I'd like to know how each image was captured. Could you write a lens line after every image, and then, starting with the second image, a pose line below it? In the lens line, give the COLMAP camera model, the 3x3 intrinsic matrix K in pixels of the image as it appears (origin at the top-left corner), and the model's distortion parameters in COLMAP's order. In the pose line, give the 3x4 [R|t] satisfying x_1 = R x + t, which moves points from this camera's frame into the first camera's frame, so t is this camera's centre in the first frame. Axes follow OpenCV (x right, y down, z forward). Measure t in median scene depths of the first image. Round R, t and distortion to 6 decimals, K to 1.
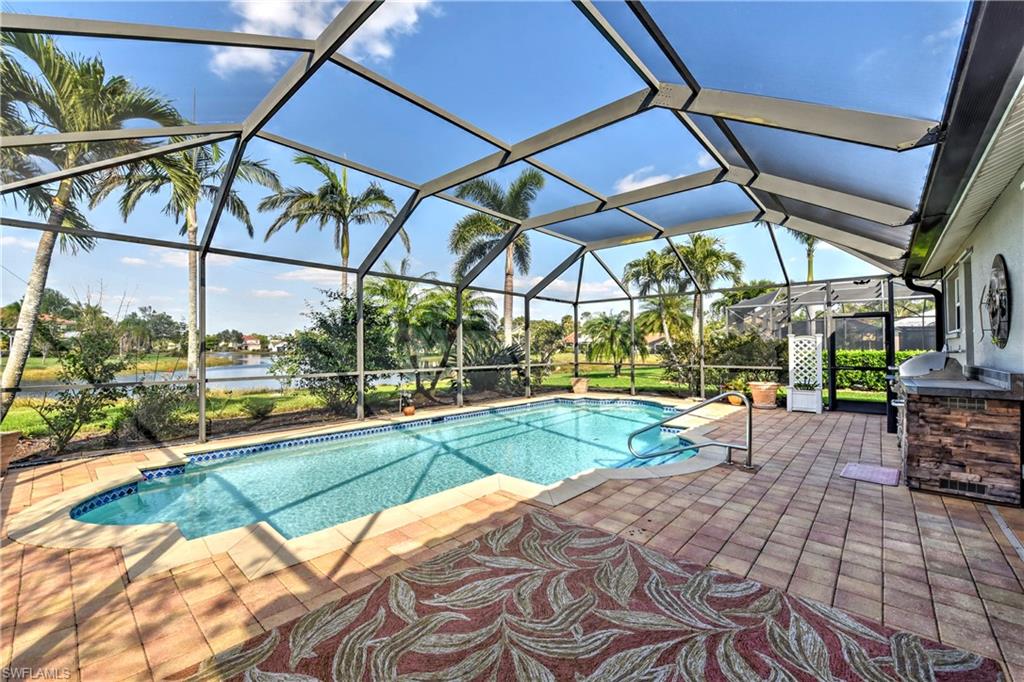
lens RADIAL K [[428.8, 0, 513.0], [0, 428.8, 343.8], [0, 0, 1]] dist [-0.013419, -0.002237]
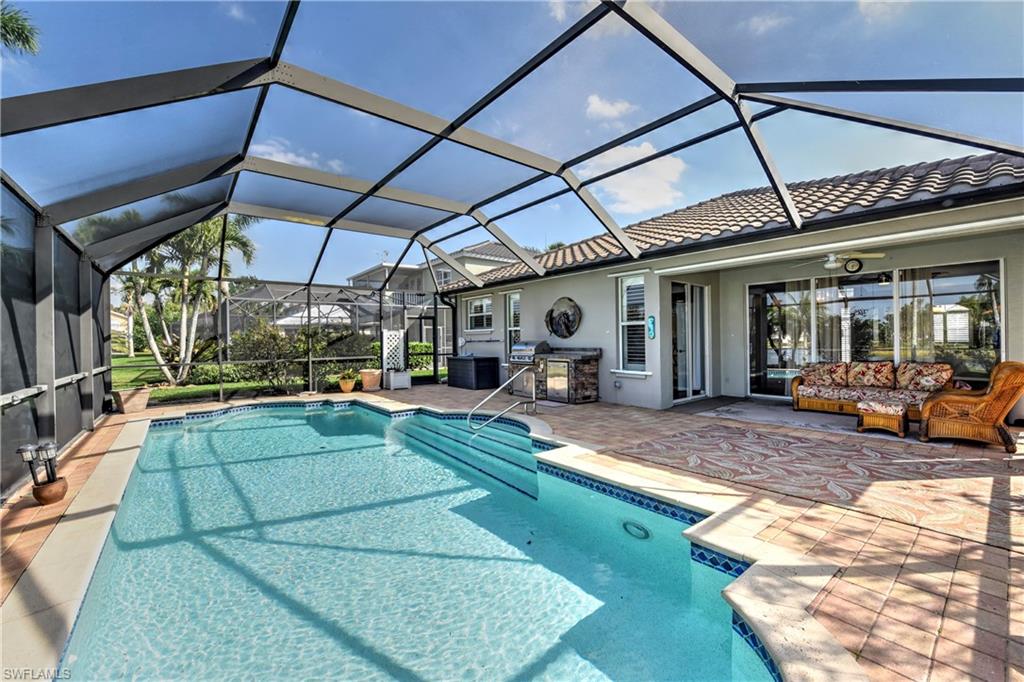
lens RADIAL K [[428.8, 0, 514.6], [0, 428.8, 339.1], [0, 0, 1]] dist [-0.013419, -0.002237]
pose [[0.148106, -0.003198, 0.988966, -0.632366], [0.004814, 0.999985, 0.002513, 0.005328], [-0.988960, 0.004389, 0.148119, 0.502848]]
